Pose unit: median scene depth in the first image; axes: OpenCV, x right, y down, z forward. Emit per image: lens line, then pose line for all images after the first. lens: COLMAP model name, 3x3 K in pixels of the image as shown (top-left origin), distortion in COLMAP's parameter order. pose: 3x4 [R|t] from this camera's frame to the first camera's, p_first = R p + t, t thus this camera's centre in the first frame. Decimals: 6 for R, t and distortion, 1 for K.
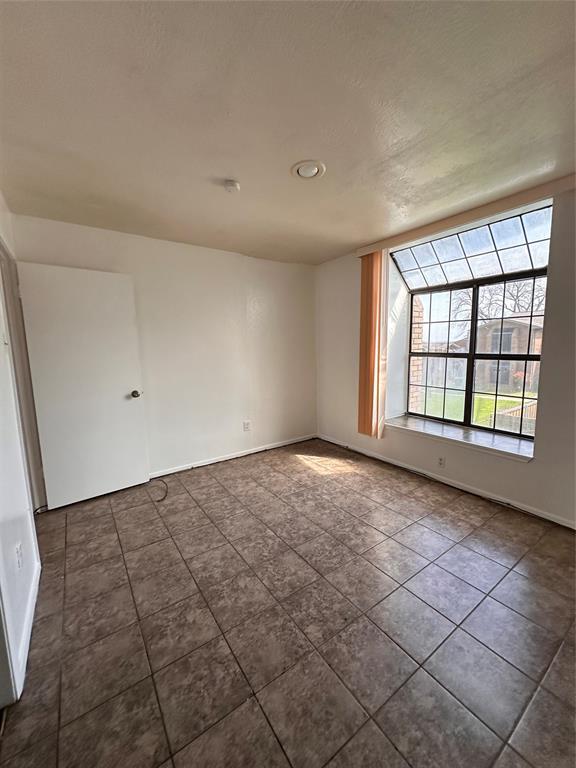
lens RADIAL K [[308.7, 0, 288.0], [0, 308.7, 384.0], [0, 0, 1]] dist [-0.002524, -0.000110]
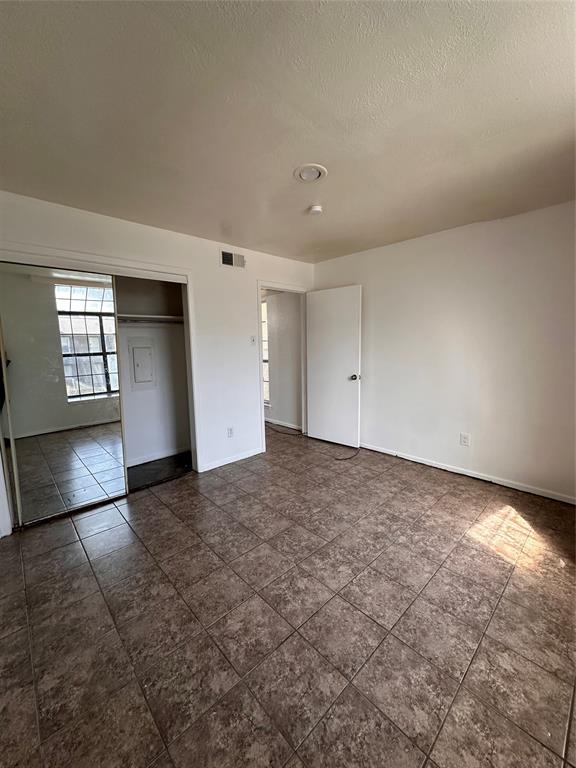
lens RADIAL K [[308.7, 0, 288.0], [0, 308.7, 384.0], [0, 0, 1]] dist [-0.002524, -0.000110]
pose [[0.136471, 0.150147, -0.979200, 0.722140], [-0.110999, 0.984541, 0.135496, -0.081619], [0.984406, 0.090199, 0.151027, 0.523089]]
